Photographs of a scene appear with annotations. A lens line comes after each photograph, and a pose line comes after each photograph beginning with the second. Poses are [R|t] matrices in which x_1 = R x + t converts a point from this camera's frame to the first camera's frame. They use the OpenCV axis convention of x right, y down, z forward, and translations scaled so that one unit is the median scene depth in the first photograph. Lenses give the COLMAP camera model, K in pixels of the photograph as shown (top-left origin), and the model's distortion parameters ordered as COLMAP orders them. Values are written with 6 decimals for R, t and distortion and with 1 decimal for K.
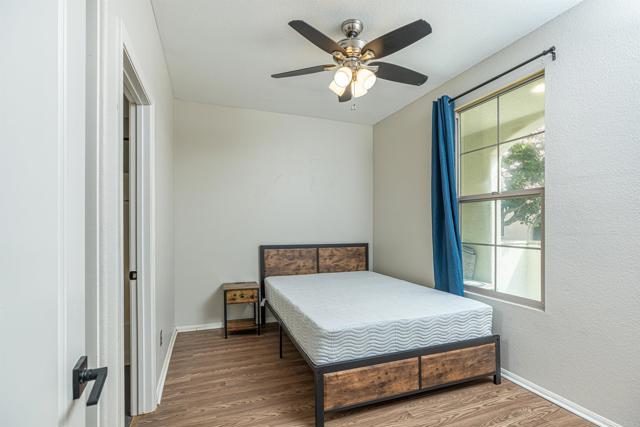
lens RADIAL K [[297.1, 0, 318.5], [0, 297.1, 220.4], [0, 0, 1]] dist [-0.012453, 0.000236]
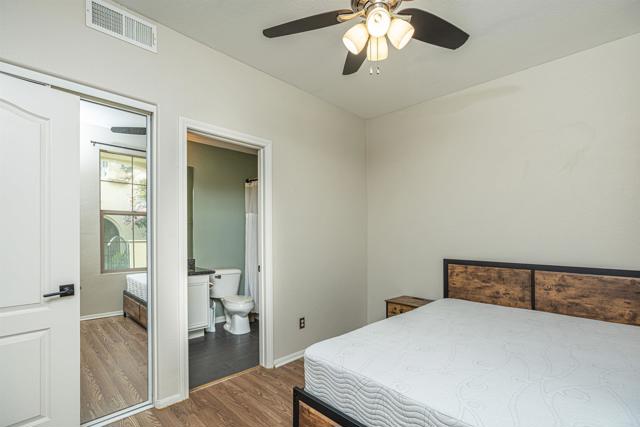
lens RADIAL K [[297.1, 0, 311.7], [0, 297.1, 231.0], [0, 0, 1]] dist [-0.012453, 0.000236]
pose [[0.398207, -0.011236, -0.917227, 0.402124], [0.013261, 0.999891, -0.006491, 0.006519], [0.917200, -0.009578, 0.398312, 0.319643]]
